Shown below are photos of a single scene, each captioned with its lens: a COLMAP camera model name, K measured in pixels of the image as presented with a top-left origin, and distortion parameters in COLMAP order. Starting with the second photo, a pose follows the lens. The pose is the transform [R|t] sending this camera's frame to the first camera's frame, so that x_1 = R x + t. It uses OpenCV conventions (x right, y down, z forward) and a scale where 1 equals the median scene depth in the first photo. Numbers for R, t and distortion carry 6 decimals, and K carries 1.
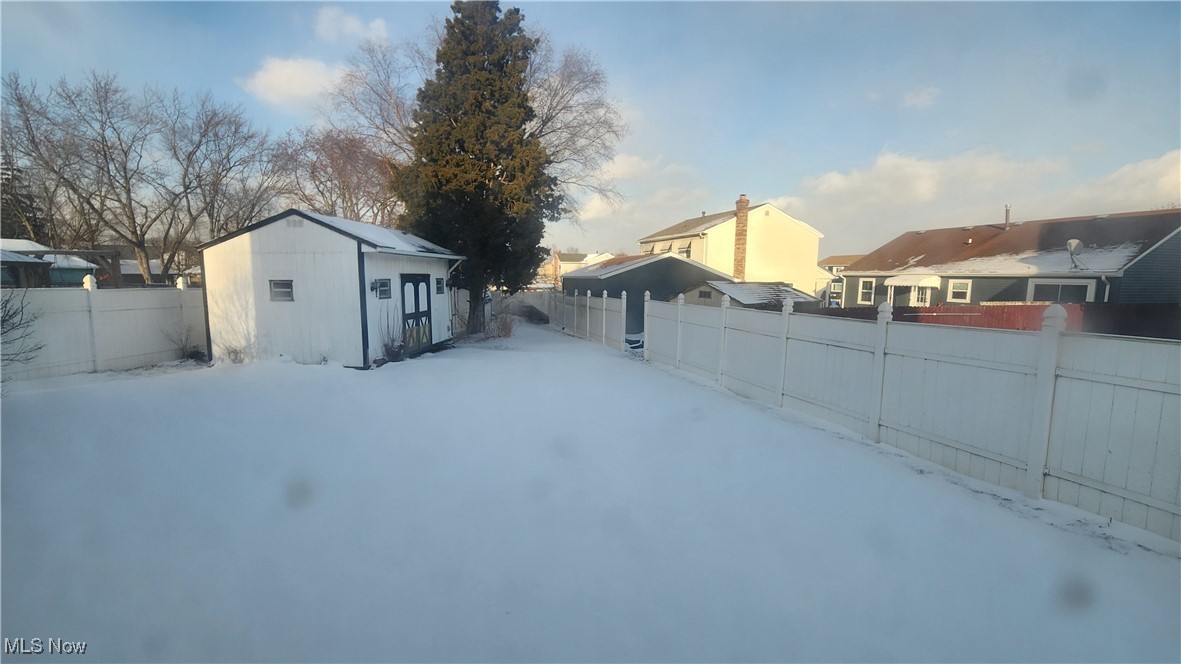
lens RADIAL K [[481.3, 0, 584.7], [0, 481.3, 333.1], [0, 0, 1]] dist [0.001883, -0.002893]
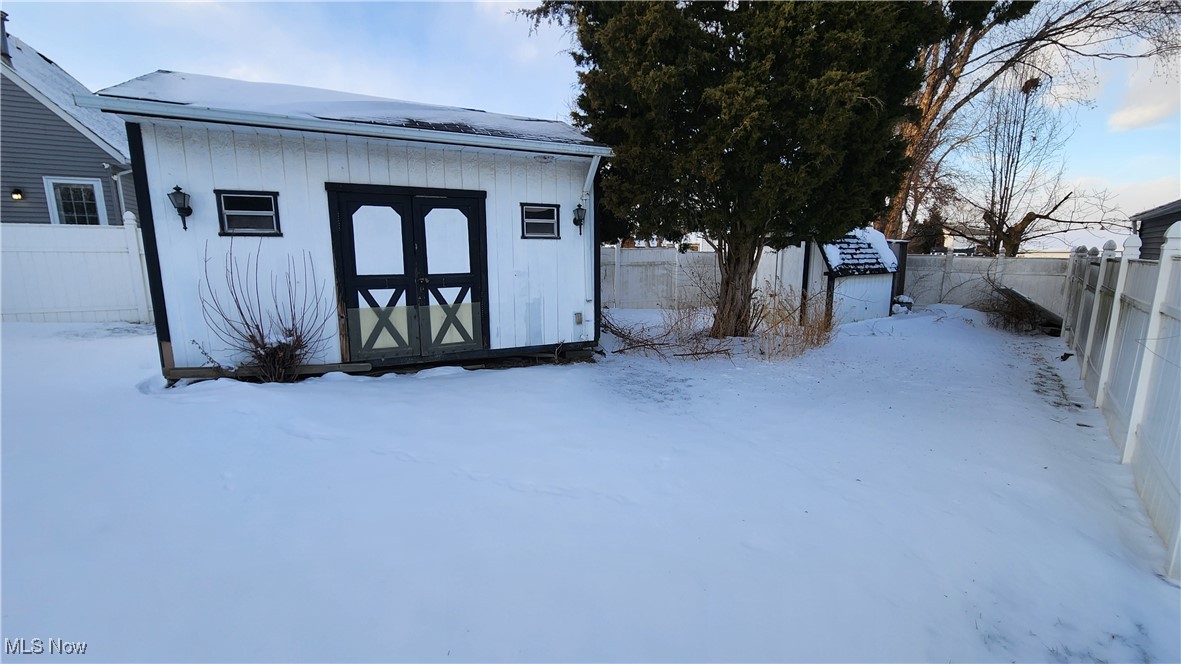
lens RADIAL K [[481.3, 0, 594.6], [0, 481.3, 340.3], [0, 0, 1]] dist [0.001883, -0.002893]
pose [[0.523569, 0.148134, -0.839006, 0.098272], [-0.097106, 0.988727, 0.113971, -0.039416], [0.846431, 0.021801, 0.532052, 0.706721]]
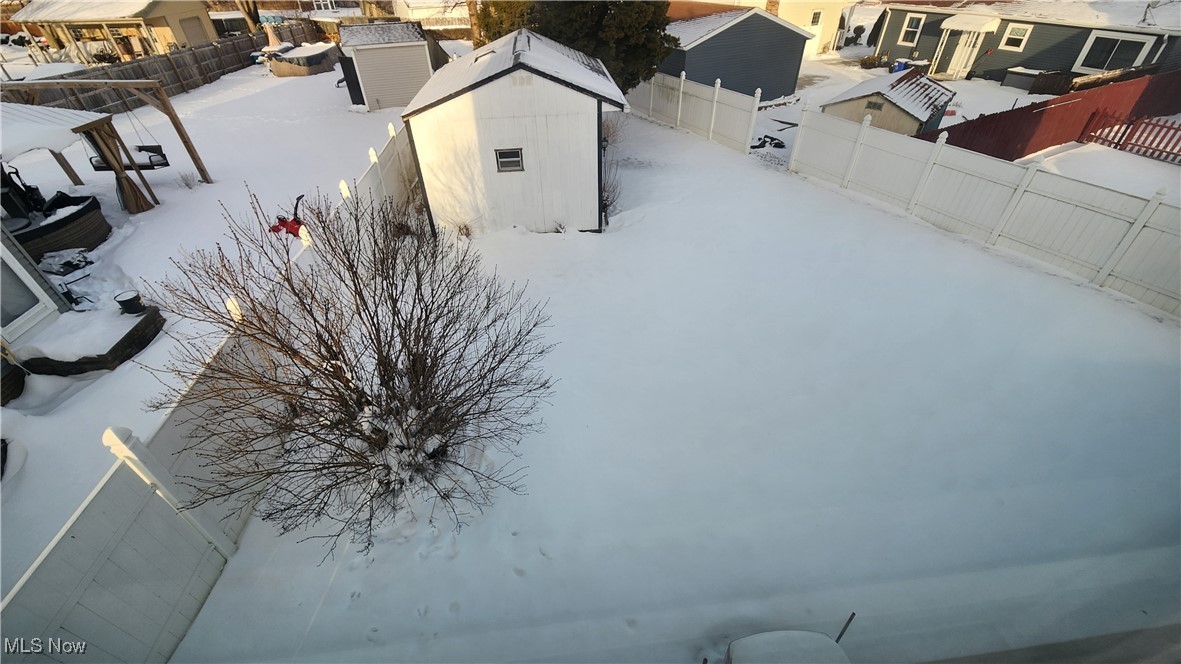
lens RADIAL K [[481.3, 0, 593.4], [0, 481.3, 338.0], [0, 0, 1]] dist [0.001883, -0.002893]
pose [[0.980845, -0.142258, 0.133059, -0.411818], [0.050456, 0.845338, 0.531844, -0.182083], [-0.188139, -0.514943, 0.836324, 0.008944]]
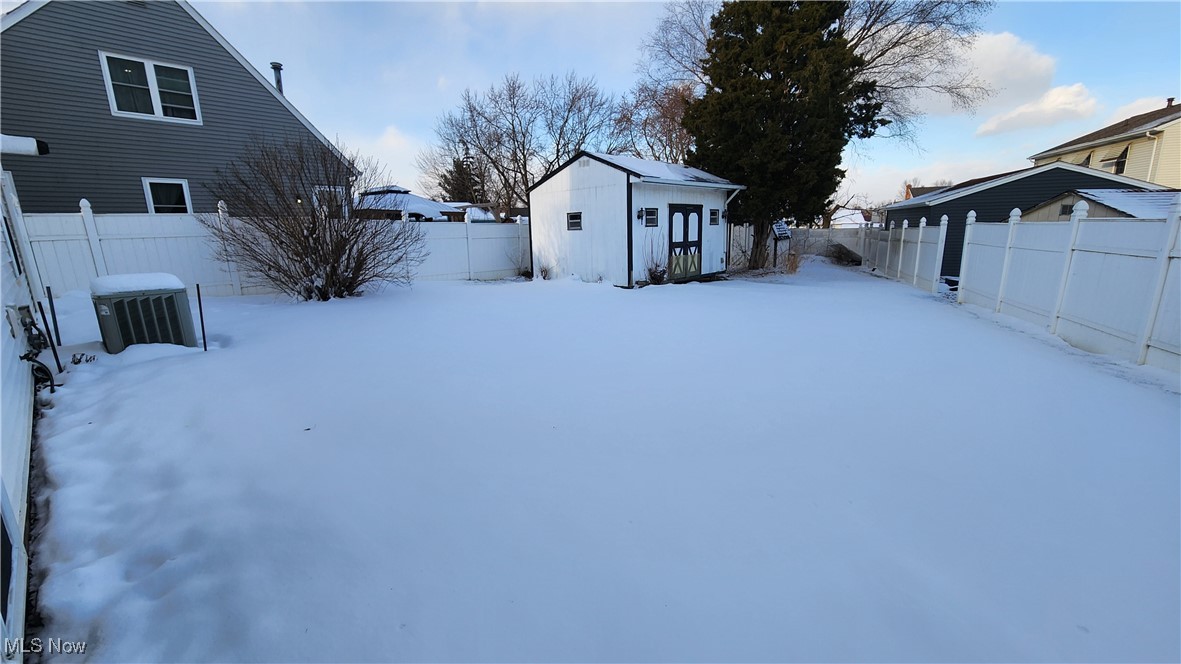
lens RADIAL K [[481.3, 0, 586.0], [0, 481.3, 337.8], [0, 0, 1]] dist [0.001883, -0.002893]
pose [[0.793302, 0.104793, -0.599741, 0.103477], [-0.039134, 0.991815, 0.121535, 0.035725], [0.607569, -0.072944, 0.790910, 0.014975]]
